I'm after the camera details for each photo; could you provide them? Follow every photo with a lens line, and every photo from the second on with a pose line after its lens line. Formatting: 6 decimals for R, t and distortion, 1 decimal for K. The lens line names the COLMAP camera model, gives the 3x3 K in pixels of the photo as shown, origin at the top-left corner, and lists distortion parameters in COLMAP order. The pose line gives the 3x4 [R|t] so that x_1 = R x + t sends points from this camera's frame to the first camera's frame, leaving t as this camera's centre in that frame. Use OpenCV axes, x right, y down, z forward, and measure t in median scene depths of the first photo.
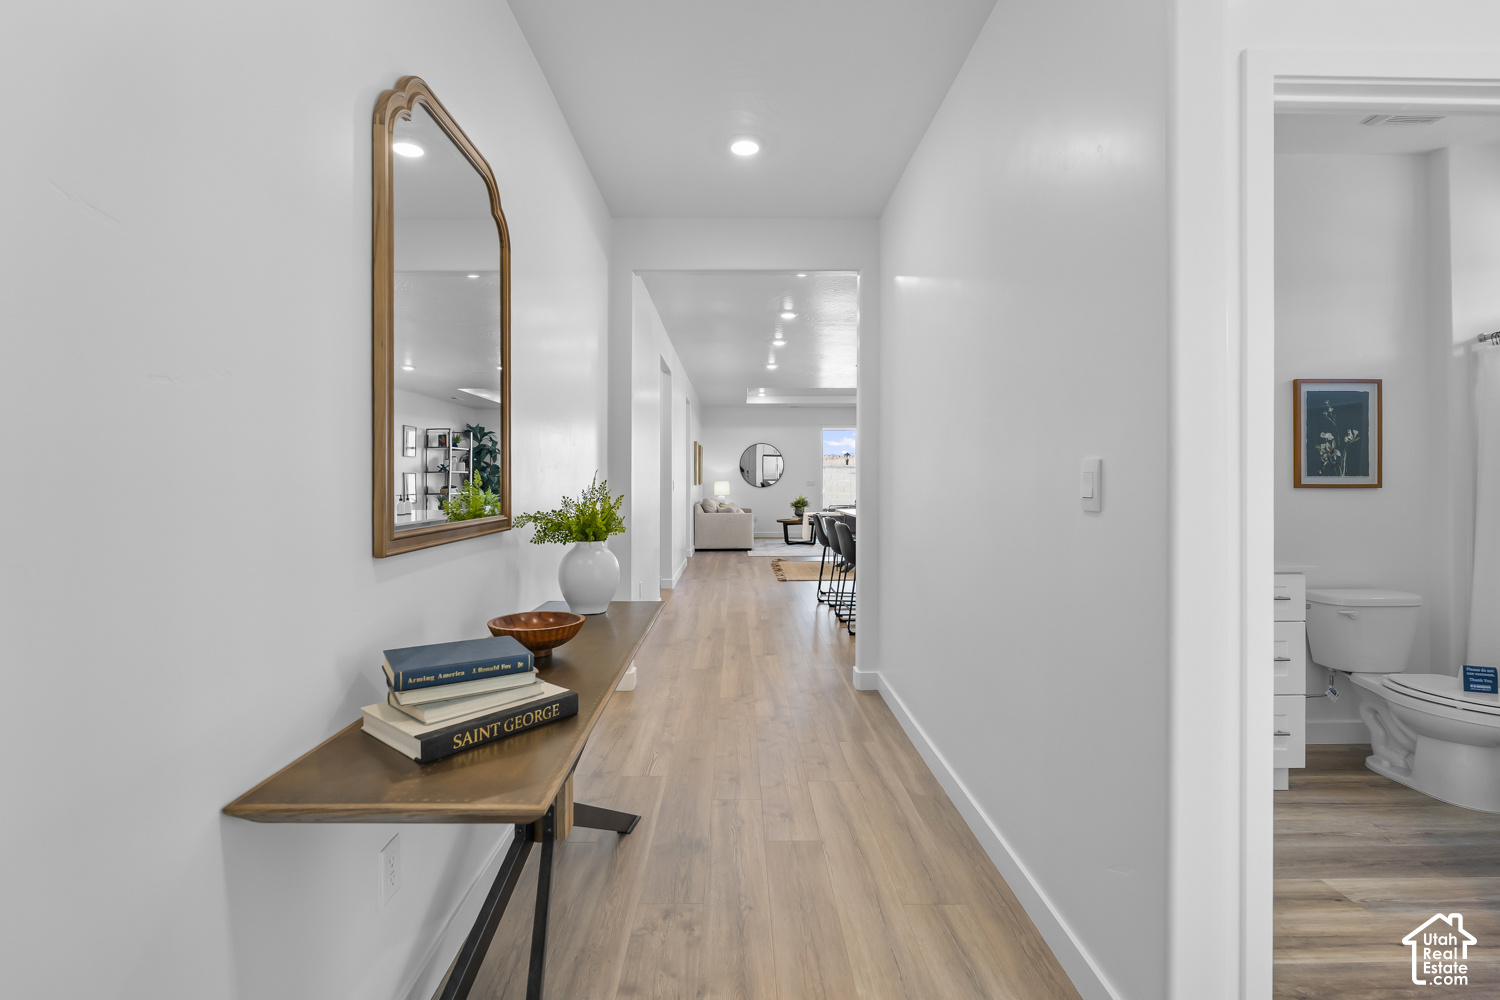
lens RADIAL K [[657.4, 0, 752.5], [0, 657.4, 482.1], [0, 0, 1]] dist [-0.009237, 0.000820]
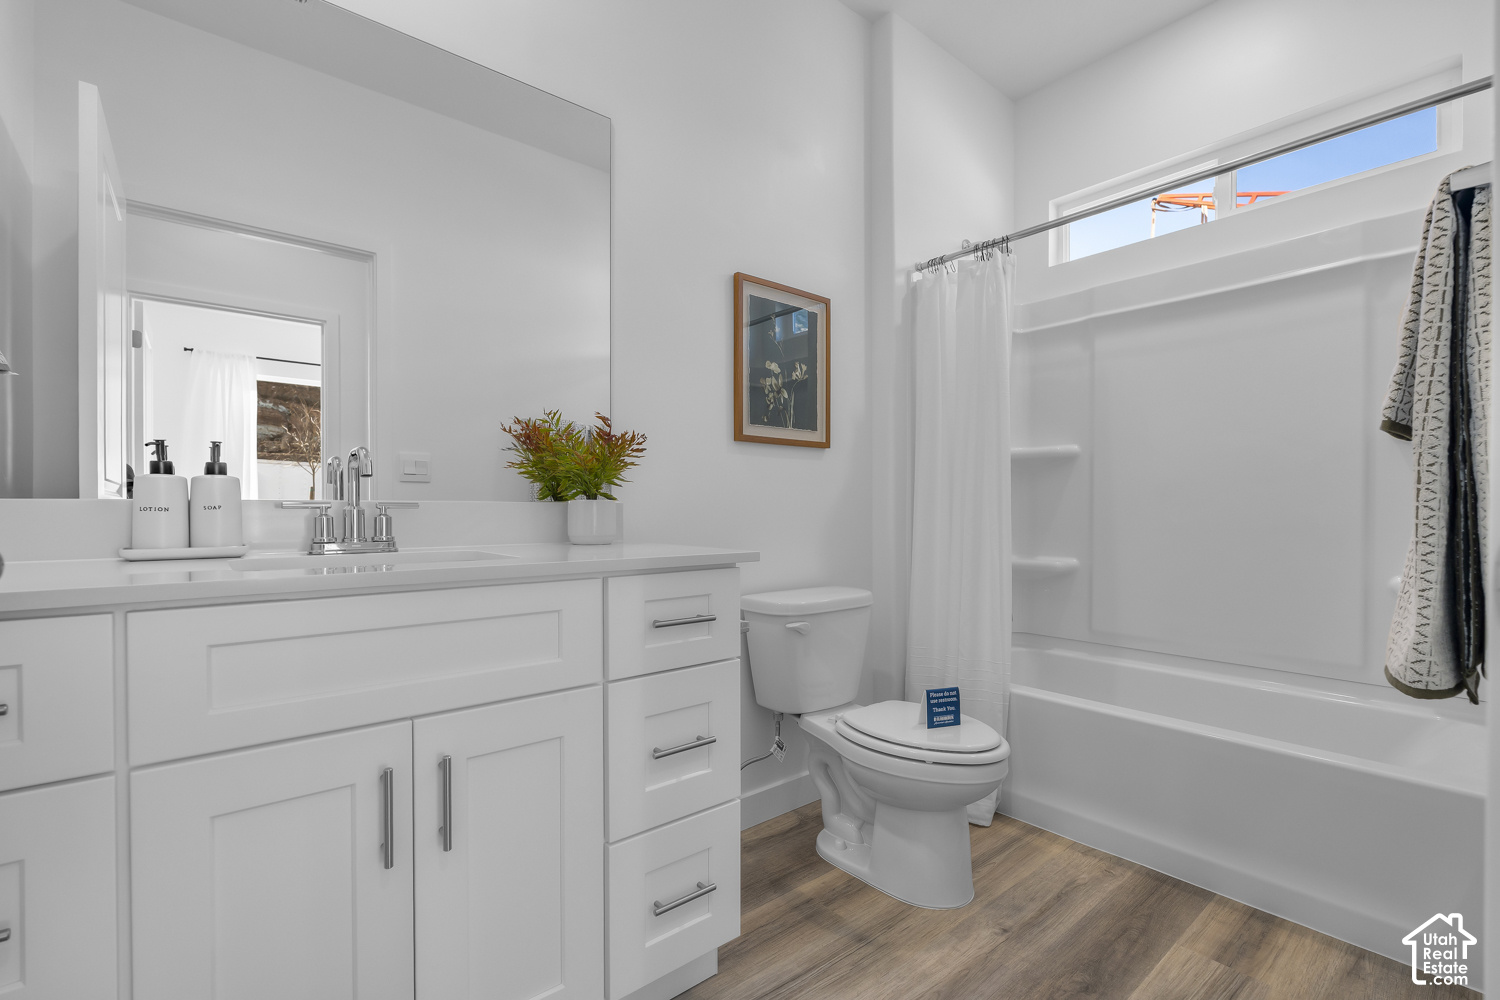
lens RADIAL K [[703.7, 0, 754.9], [0, 703.7, 507.0], [0, 0, 1]] dist [0.000108, -0.000002]
pose [[0.764337, 0.000233, 0.644817, 0.401096], [-0.002852, 0.999991, 0.003019, 0.074117], [-0.644811, -0.004146, 0.764331, 0.460902]]
